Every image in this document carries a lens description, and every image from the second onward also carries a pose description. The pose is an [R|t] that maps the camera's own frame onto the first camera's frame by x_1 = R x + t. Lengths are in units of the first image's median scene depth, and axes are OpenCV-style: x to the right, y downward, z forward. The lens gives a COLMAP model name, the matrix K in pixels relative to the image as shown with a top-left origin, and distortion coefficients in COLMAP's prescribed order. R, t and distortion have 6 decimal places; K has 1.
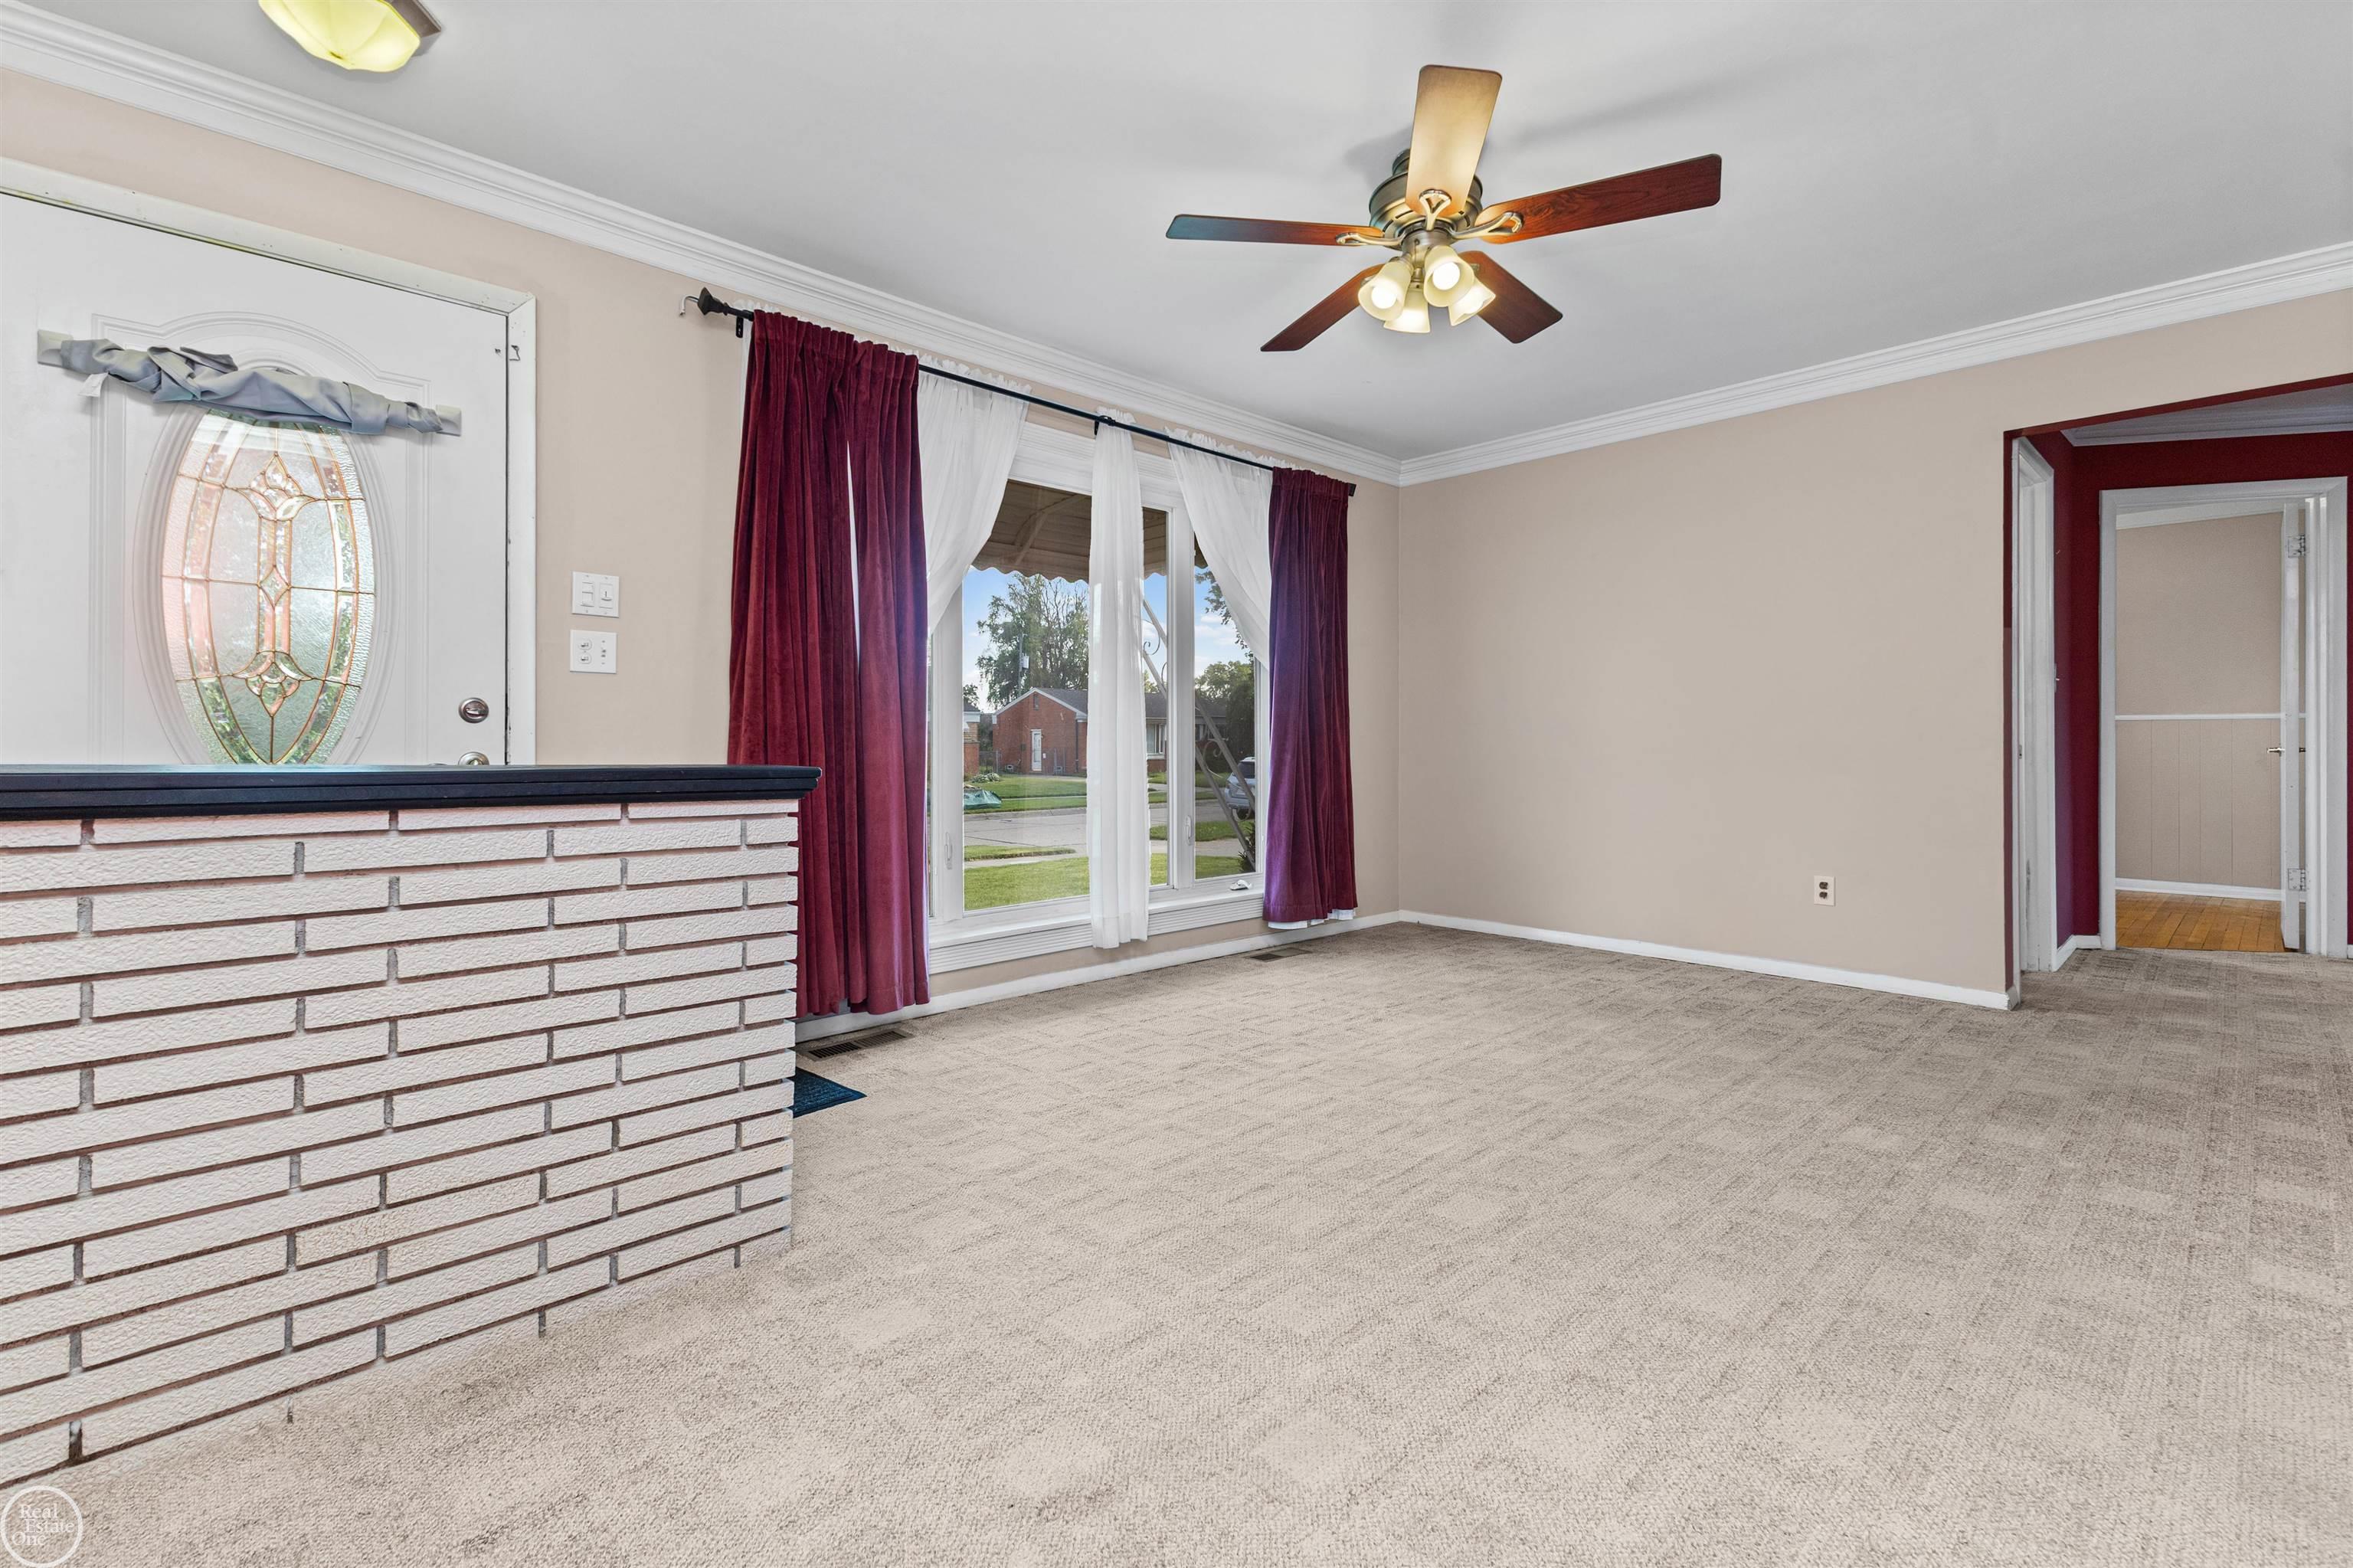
lens RADIAL K [[1055.9, 0, 1175.5], [0, 1055.9, 744.8], [0, 0, 1]] dist [0.022615, -0.000538]
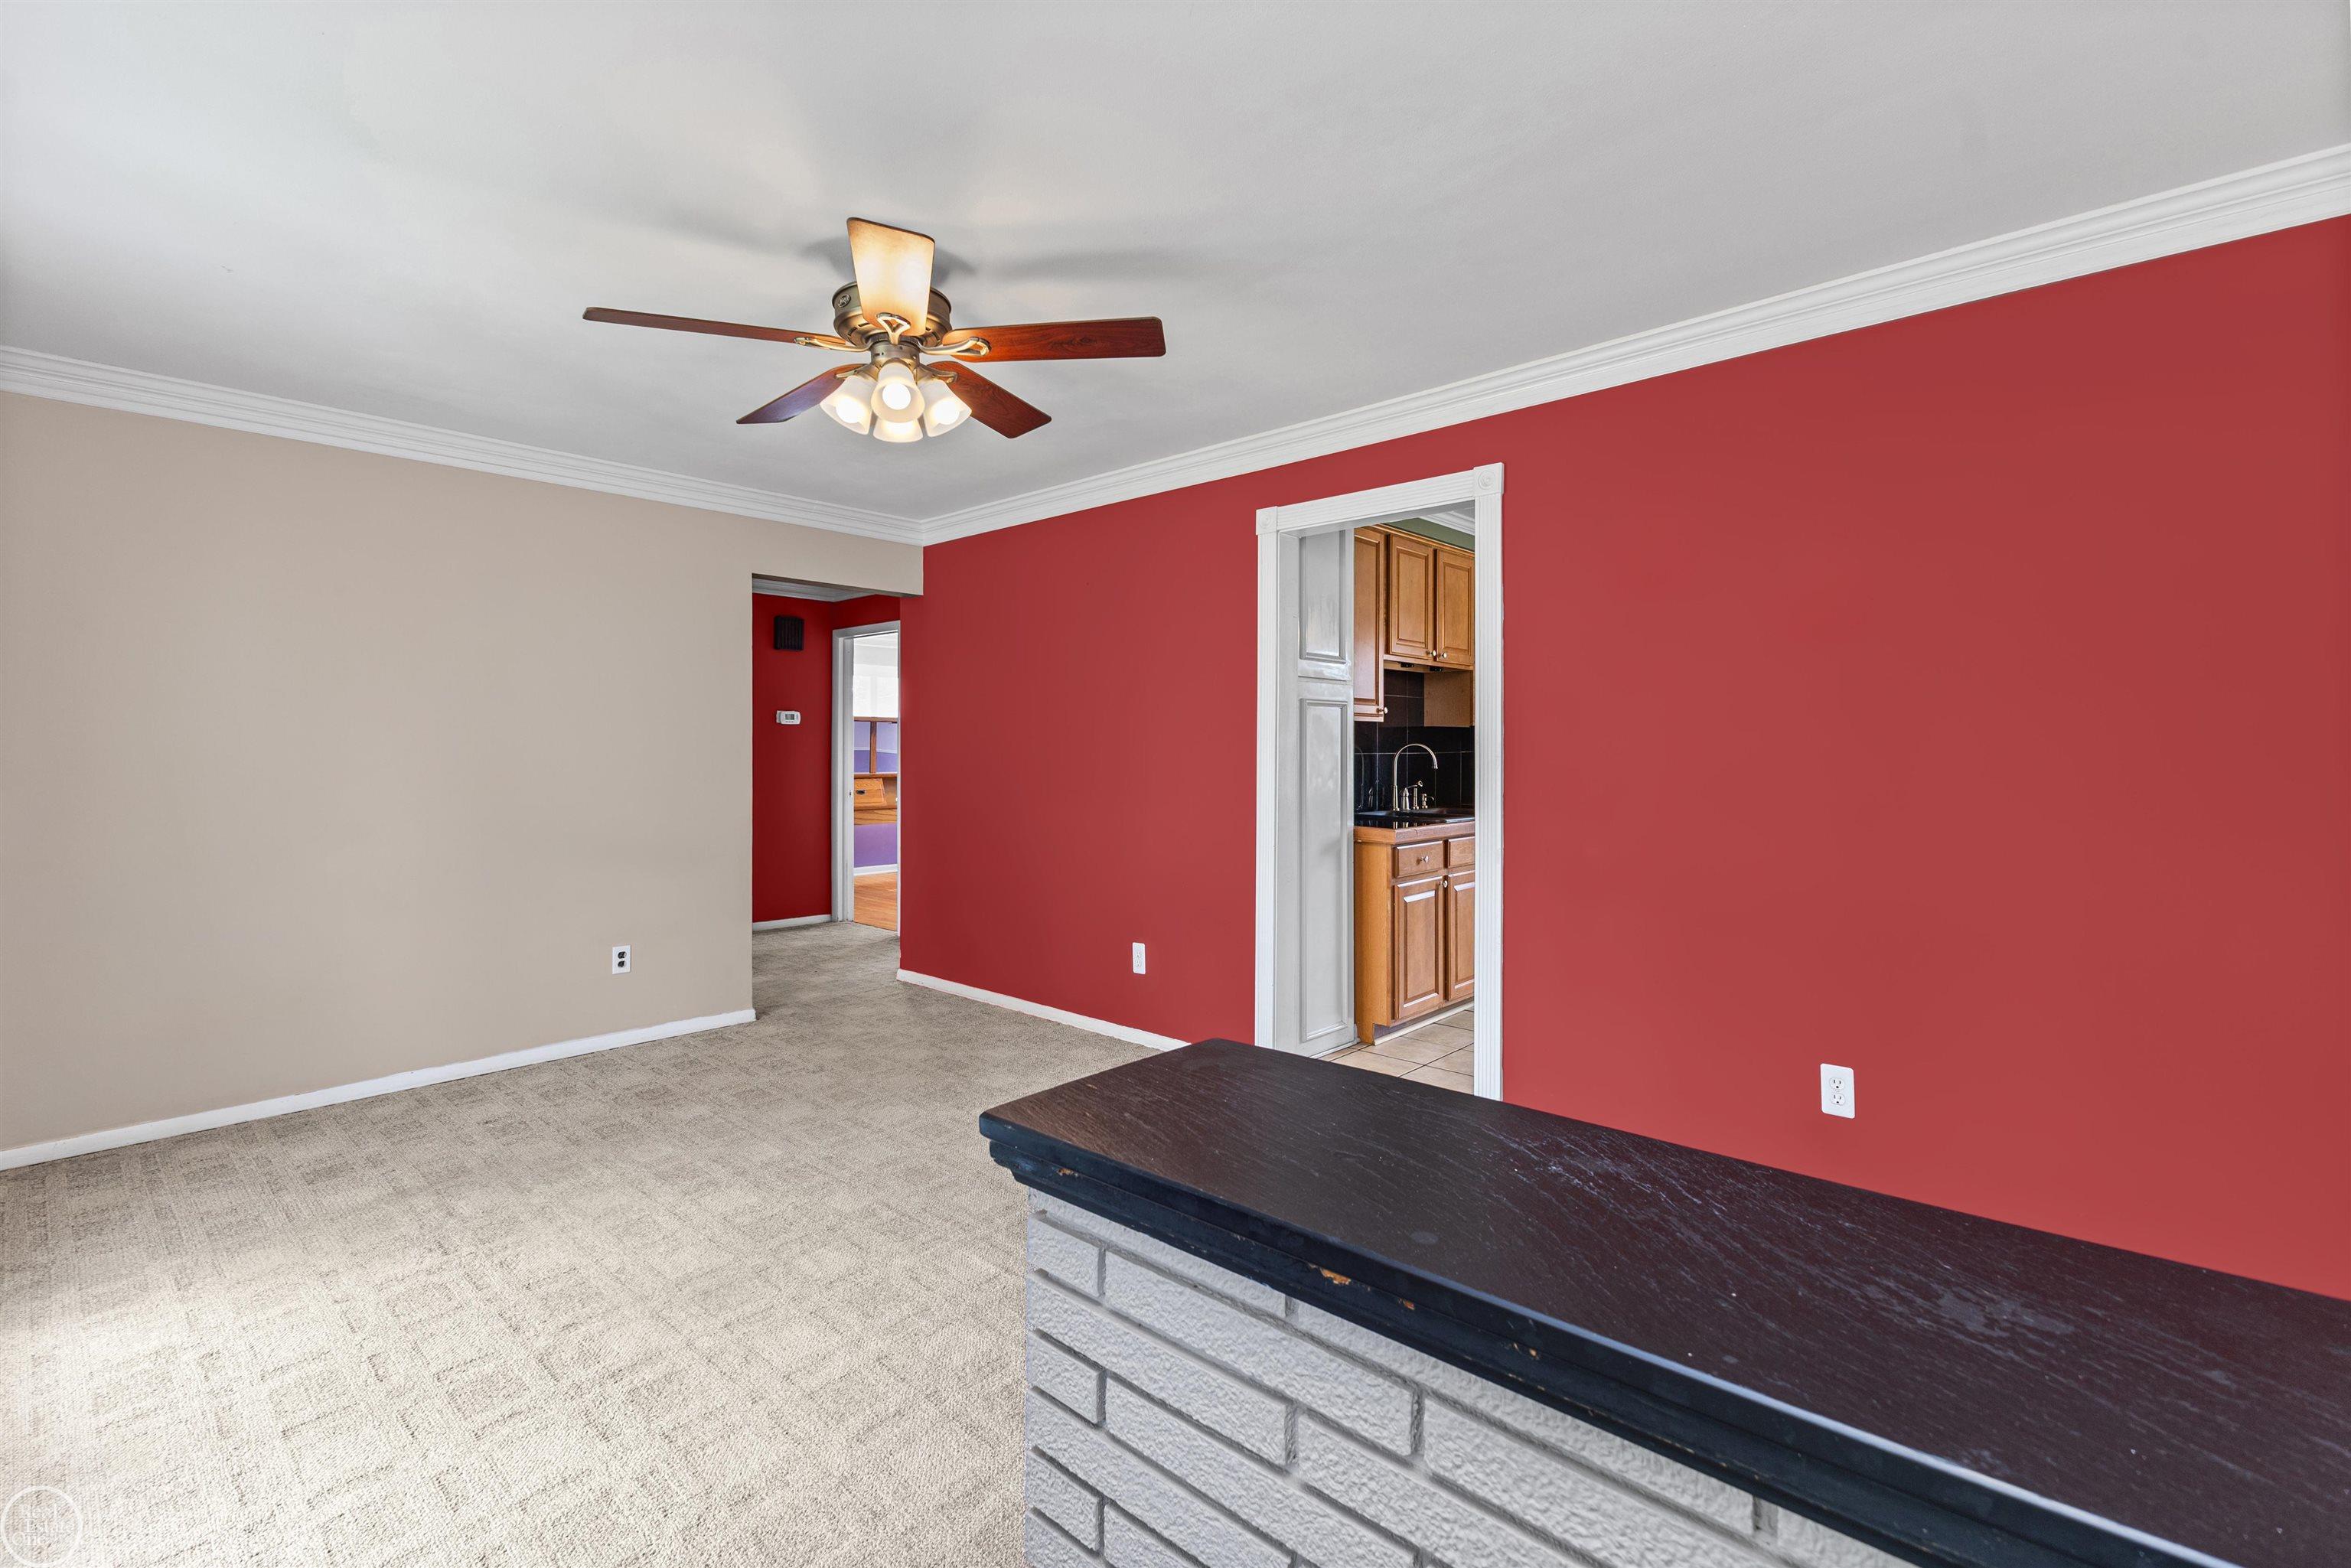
lens RADIAL K [[1045.0, 0, 1171.7], [0, 1045.0, 760.4], [0, 0, 1]] dist [0.024295, -0.004112]
pose [[-0.064242, -0.012816, 0.997852, -0.517136], [-0.000867, 0.999918, 0.012787, -0.084153], [-0.997934, -0.000044, -0.064248, 0.571269]]
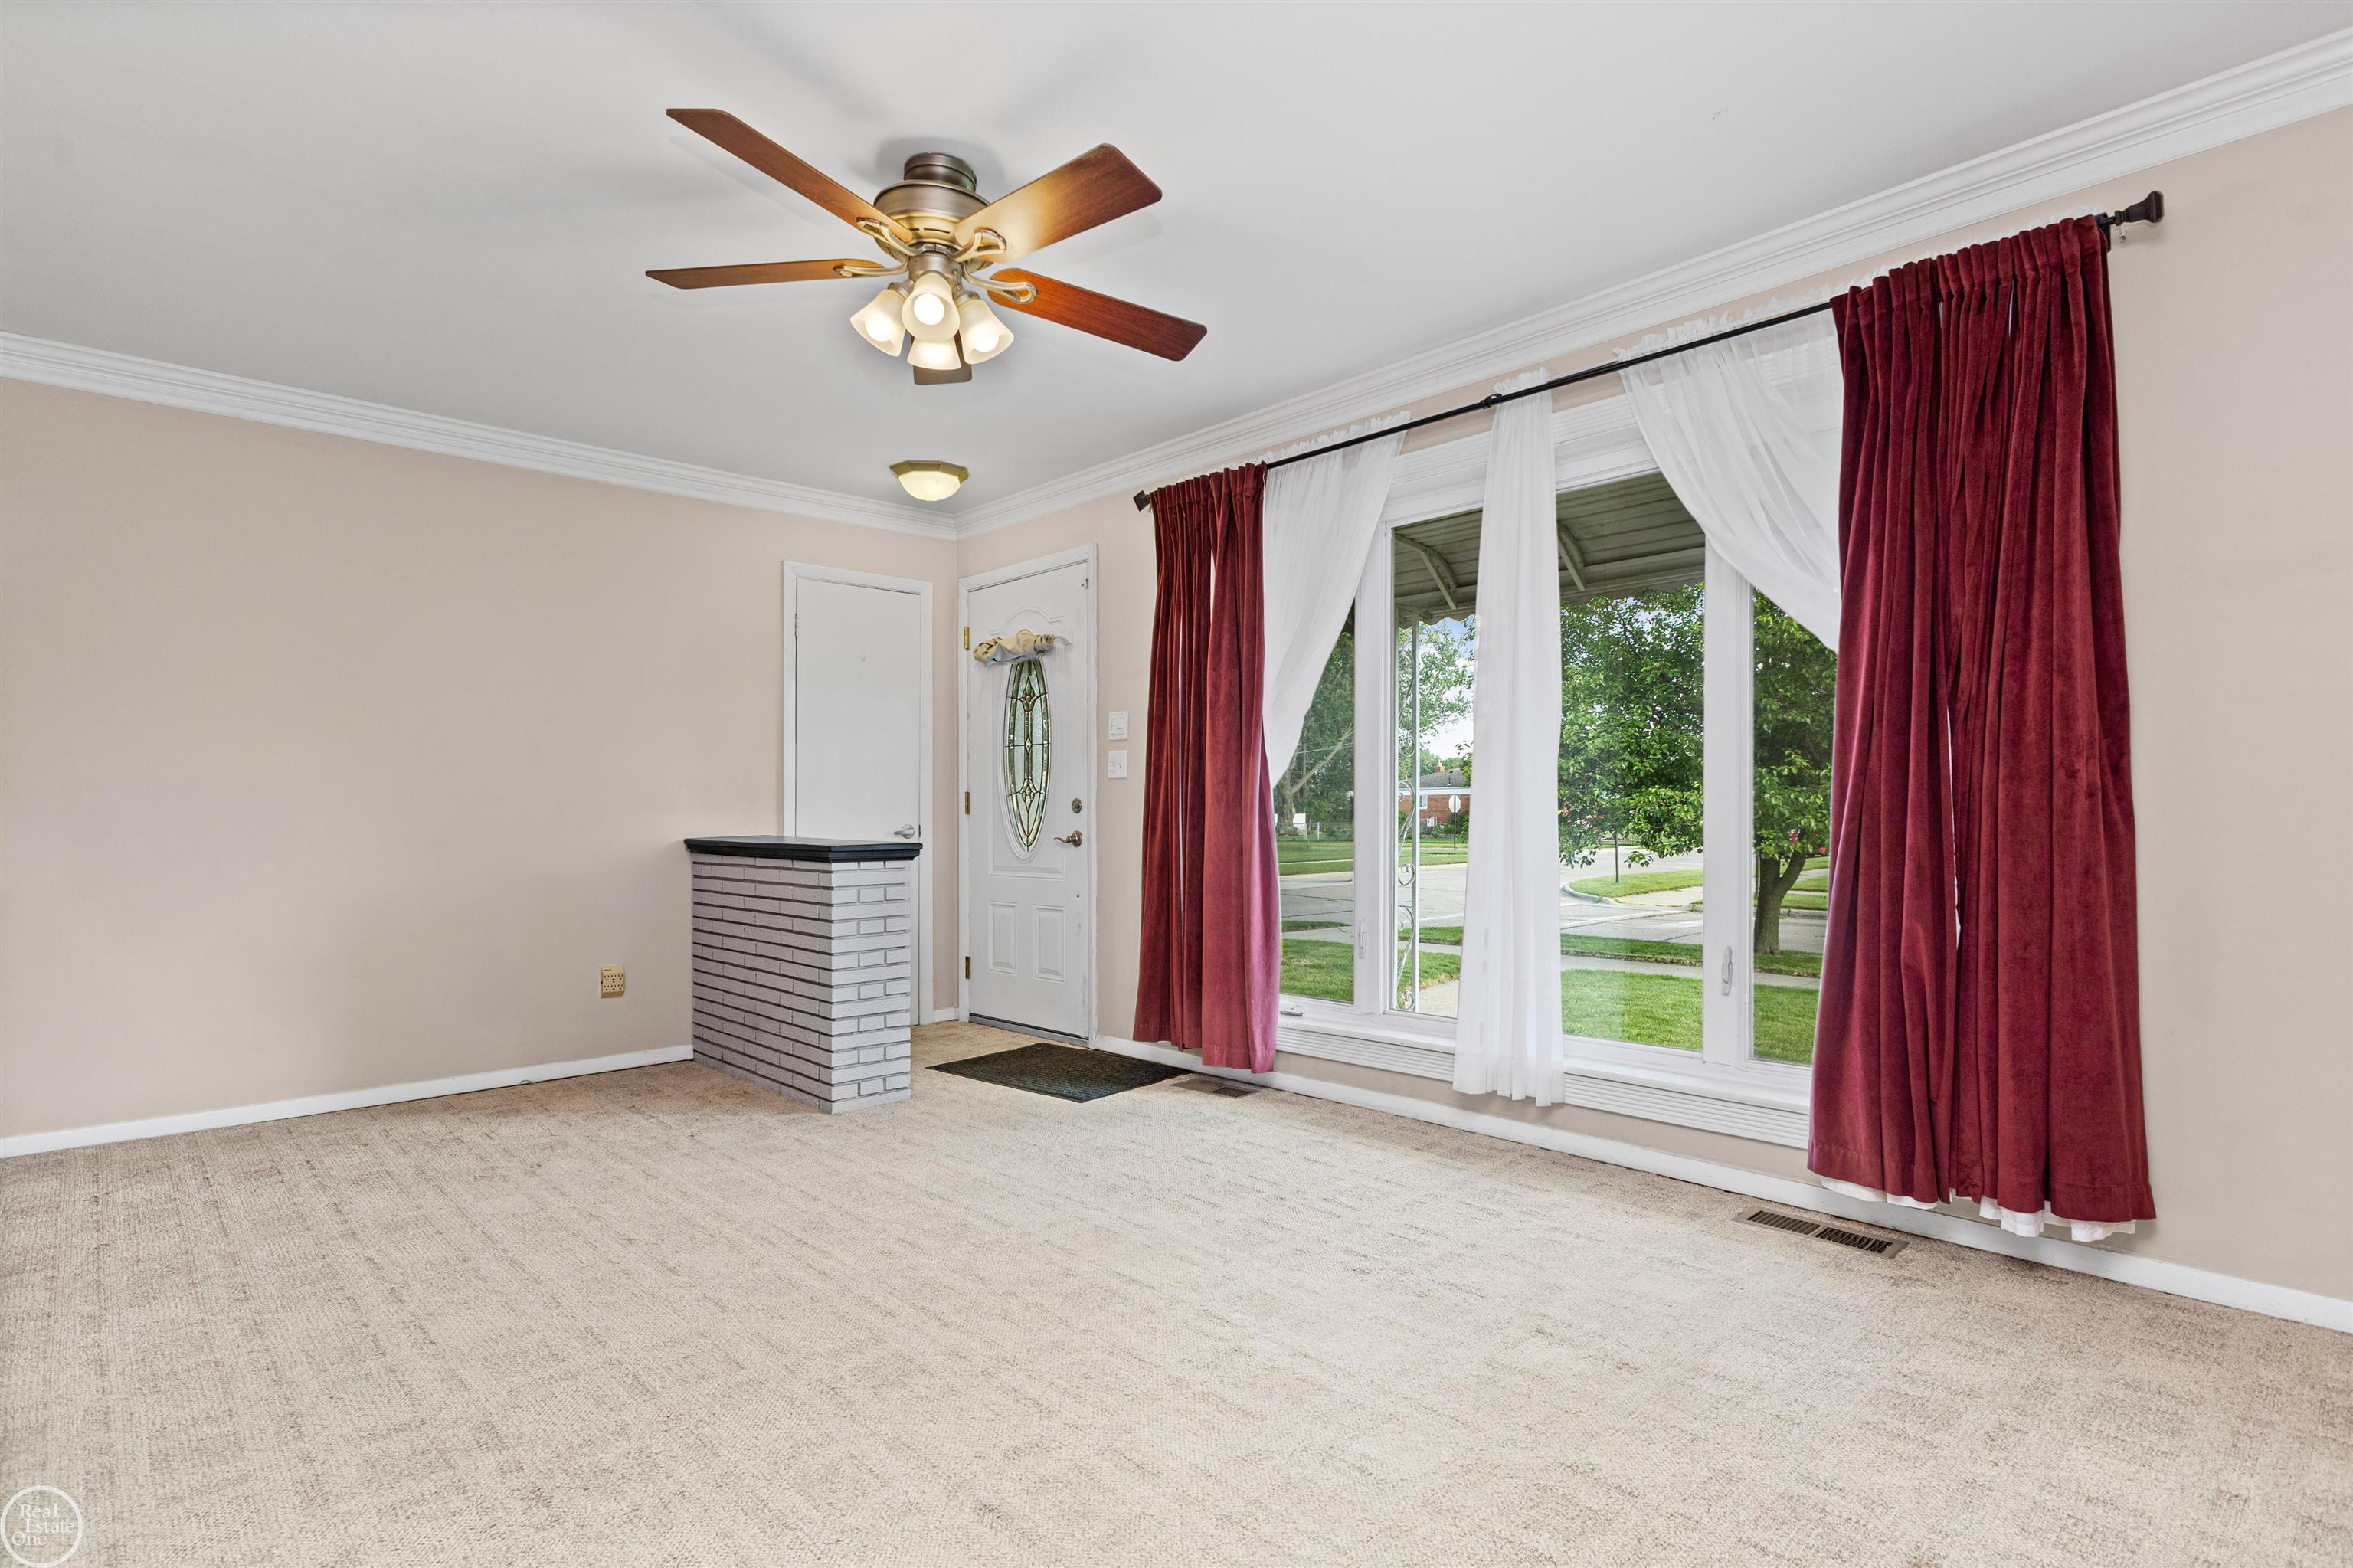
lens RADIAL K [[1175.8, 0, 1182.6], [0, 1175.8, 822.2], [0, 0, 1]] dist [0.000868, 0.000175]
pose [[-0.011702, 0.008095, -0.999899, 0.853335], [0.006051, 0.999949, 0.008024, -0.014798], [0.999913, -0.005957, -0.011750, 0.860872]]
